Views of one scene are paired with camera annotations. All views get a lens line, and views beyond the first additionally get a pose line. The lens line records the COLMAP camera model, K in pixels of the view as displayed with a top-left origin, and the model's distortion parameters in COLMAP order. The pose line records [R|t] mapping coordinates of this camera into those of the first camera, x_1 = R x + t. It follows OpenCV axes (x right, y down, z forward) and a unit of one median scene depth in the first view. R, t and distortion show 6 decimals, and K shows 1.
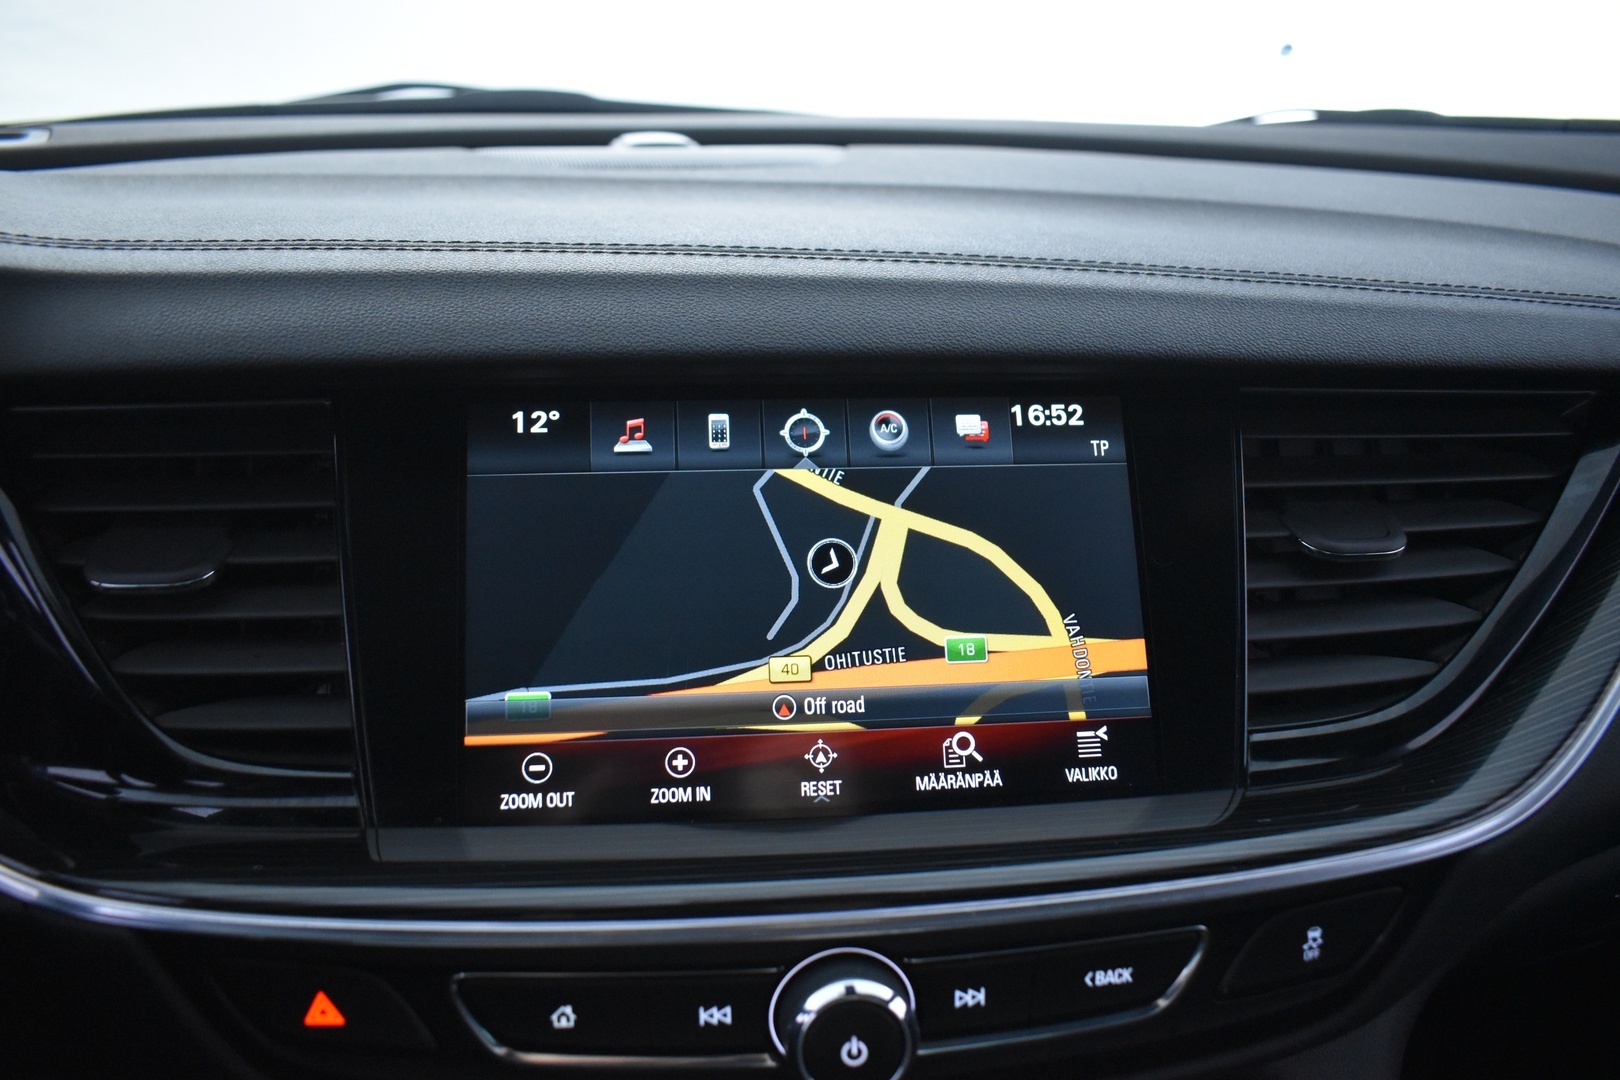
lens RADIAL K [[1264.7, 0, 813.2], [0, 1264.7, 542.1], [0, 0, 1]] dist [-0.097461, -0.007670]
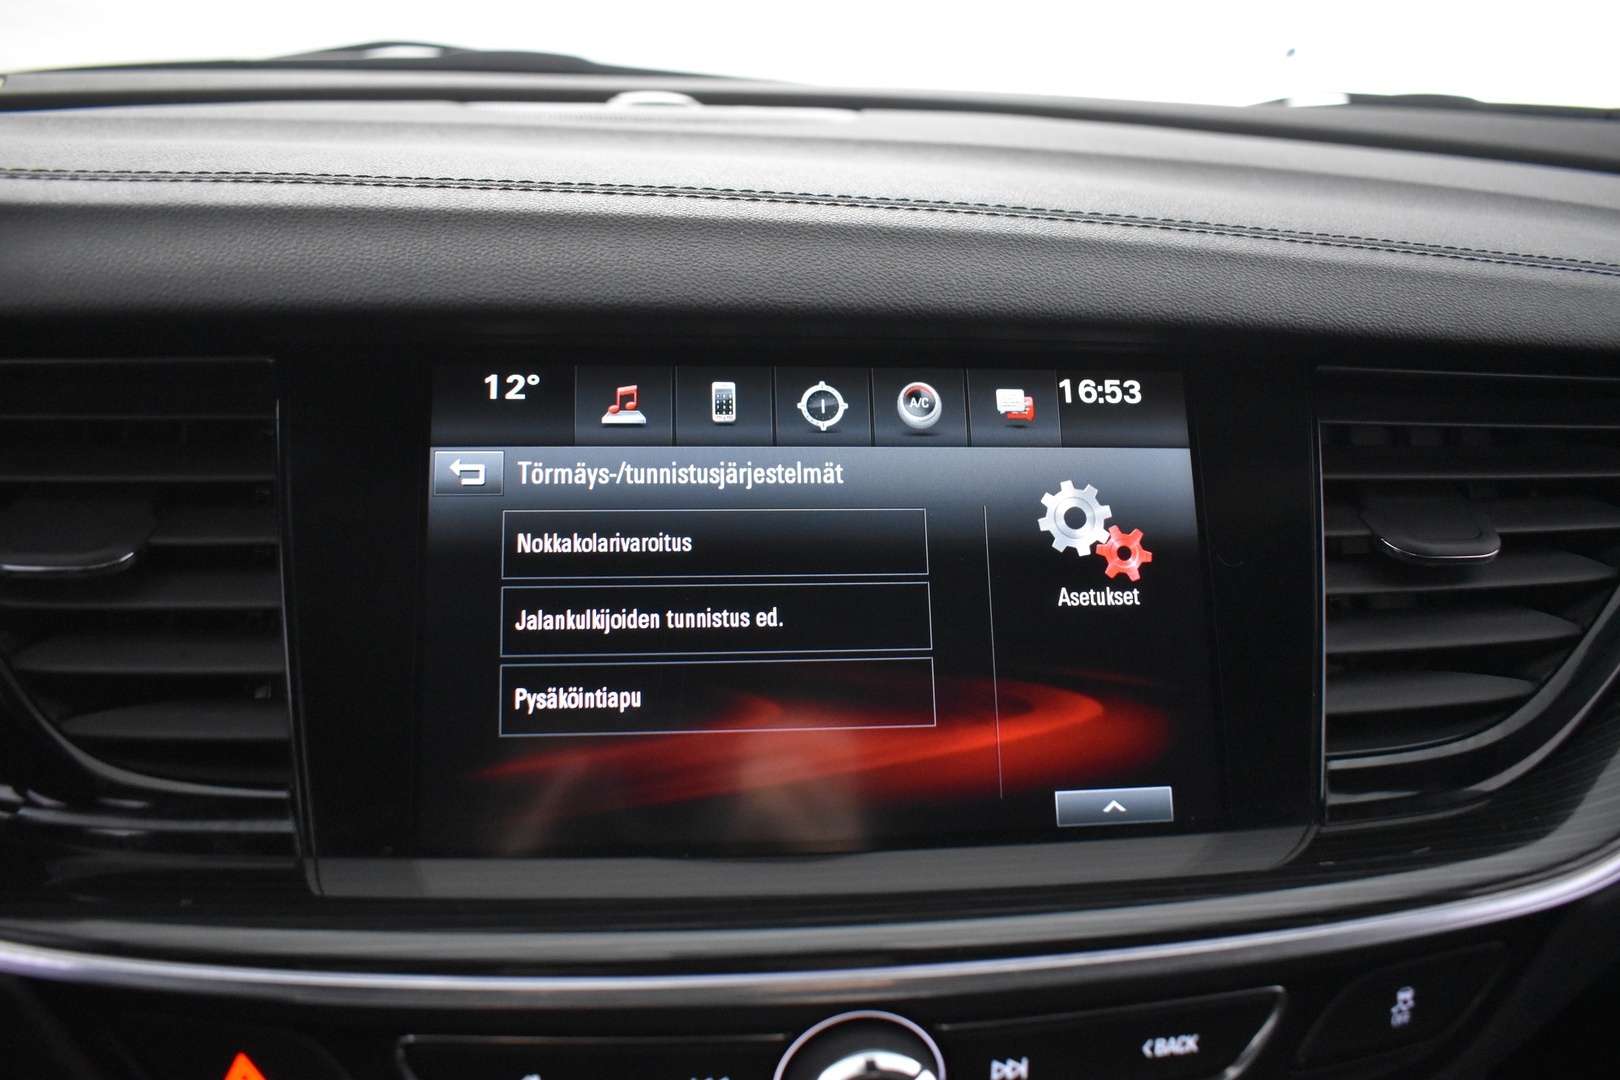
lens RADIAL K [[1264.7, 0, 808.6], [0, 1264.7, 539.5], [0, 0, 1]] dist [-0.097461, -0.007670]
pose [[0.999845, 0.017422, 0.002545, -0.017505], [-0.017422, 0.999848, 0.000034, 0.005403], [-0.002544, -0.000079, 0.999997, 0.137652]]
